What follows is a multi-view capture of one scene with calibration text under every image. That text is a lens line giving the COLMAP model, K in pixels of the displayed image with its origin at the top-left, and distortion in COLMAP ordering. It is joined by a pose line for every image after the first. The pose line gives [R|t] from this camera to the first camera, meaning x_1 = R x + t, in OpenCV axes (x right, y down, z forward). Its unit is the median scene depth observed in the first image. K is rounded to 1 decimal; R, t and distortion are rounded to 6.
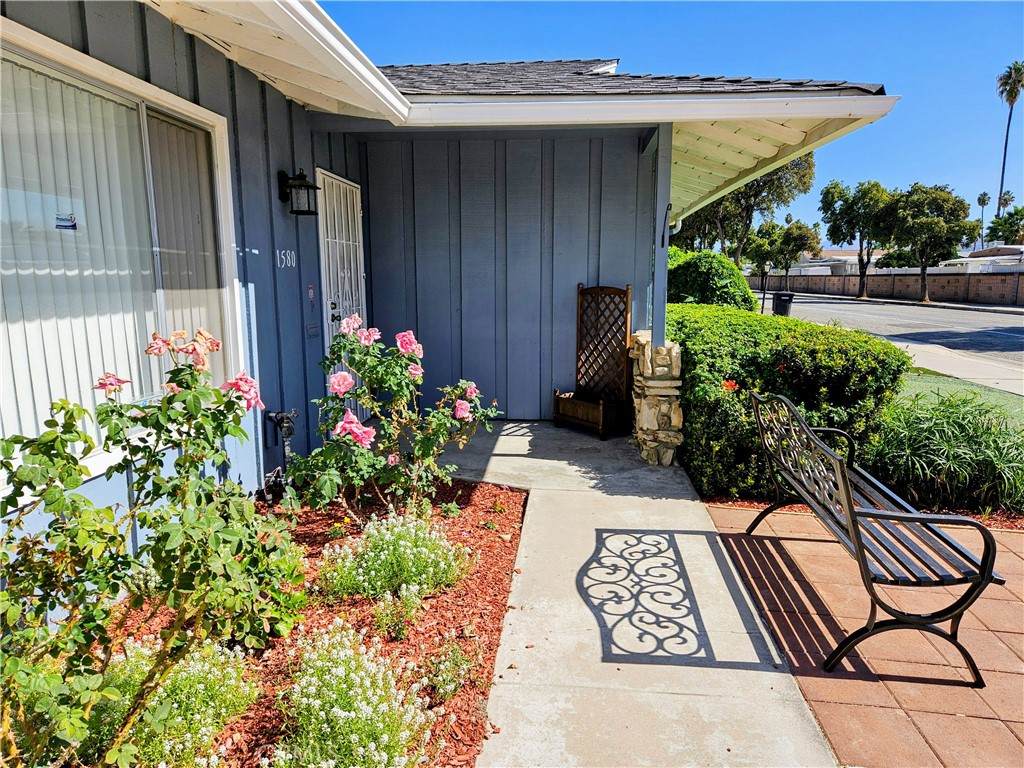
lens RADIAL K [[690.2, 0, 517.2], [0, 690.2, 378.9], [0, 0, 1]] dist [0.052431, -0.004735]
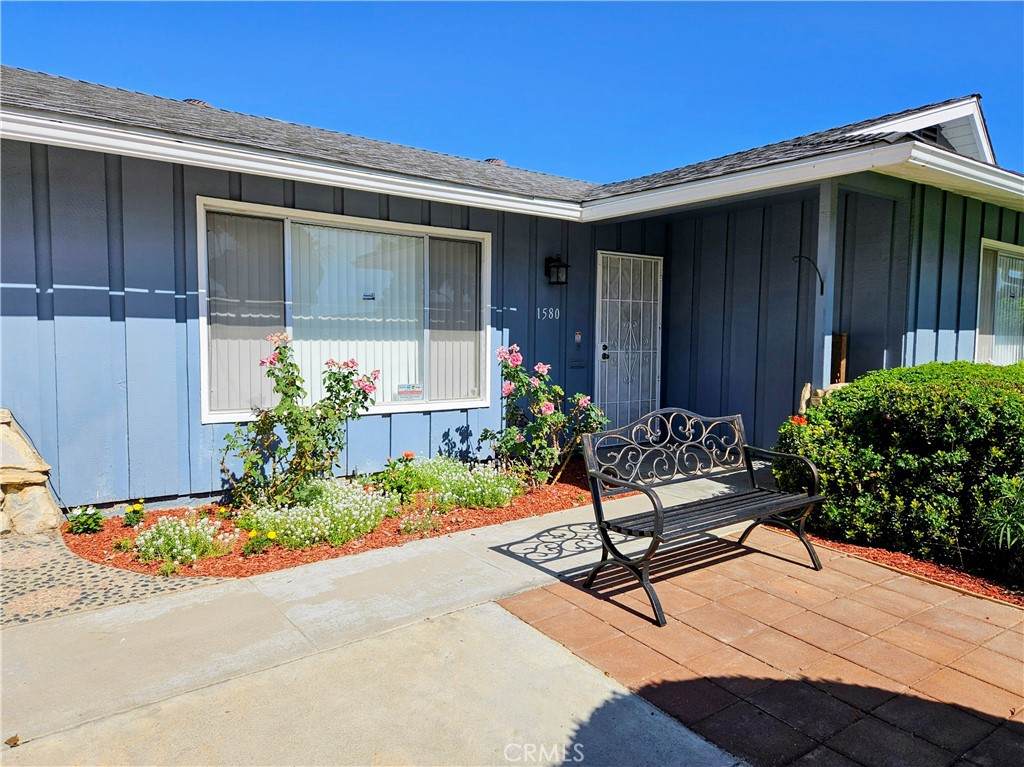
lens RADIAL K [[690.2, 0, 502.3], [0, 690.2, 385.0], [0, 0, 1]] dist [0.052431, -0.004735]
pose [[0.660430, 0.057413, -0.748690, 1.060397], [-0.119148, 0.992453, -0.028996, 0.053650], [0.741375, 0.108355, 0.662286, -0.077071]]
